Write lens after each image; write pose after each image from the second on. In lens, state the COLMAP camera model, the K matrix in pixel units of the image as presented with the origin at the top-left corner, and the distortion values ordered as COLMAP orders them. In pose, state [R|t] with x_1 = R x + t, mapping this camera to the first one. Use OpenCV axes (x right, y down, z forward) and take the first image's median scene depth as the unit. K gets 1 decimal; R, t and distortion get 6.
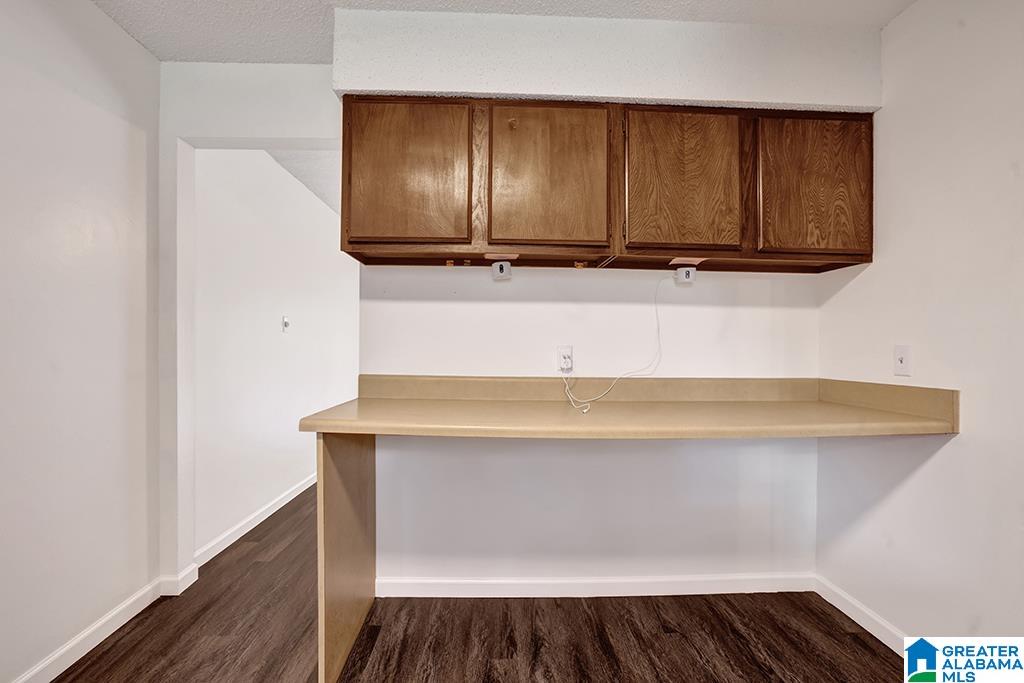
lens RADIAL K [[451.8, 0, 511.2], [0, 451.8, 343.4], [0, 0, 1]] dist [-0.024498, 0.009605]
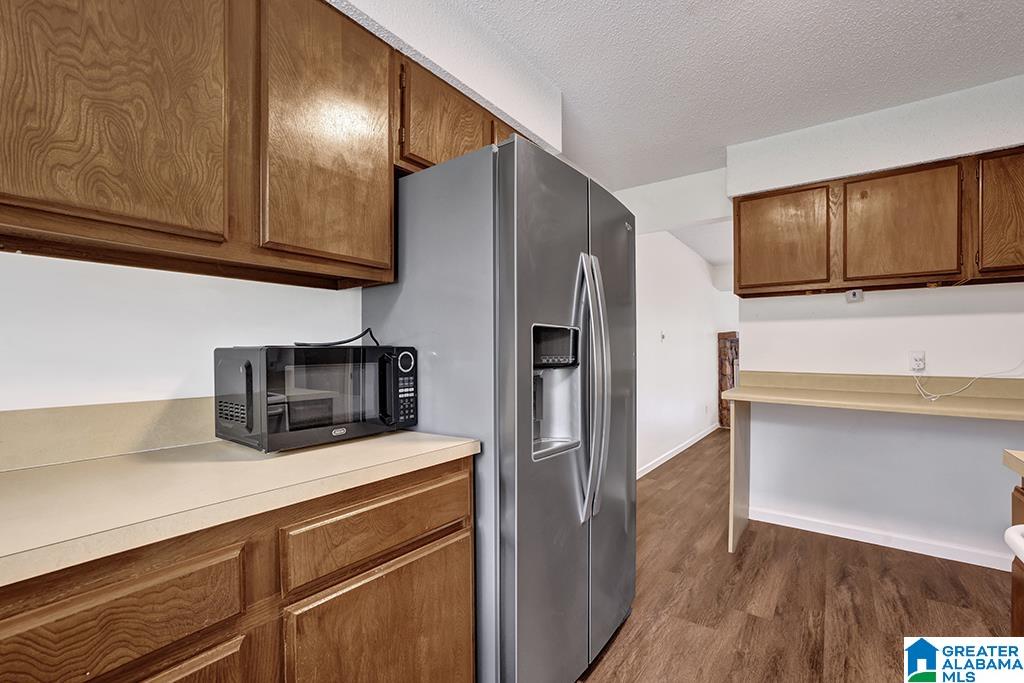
lens RADIAL K [[451.8, 0, 510.2], [0, 451.8, 355.6], [0, 0, 1]] dist [-0.024498, 0.009605]
pose [[0.787084, 0.000269, -0.616846, -0.008130], [0.008326, 0.999904, 0.011060, -0.005116], [0.616790, -0.013841, 0.787006, -0.767726]]
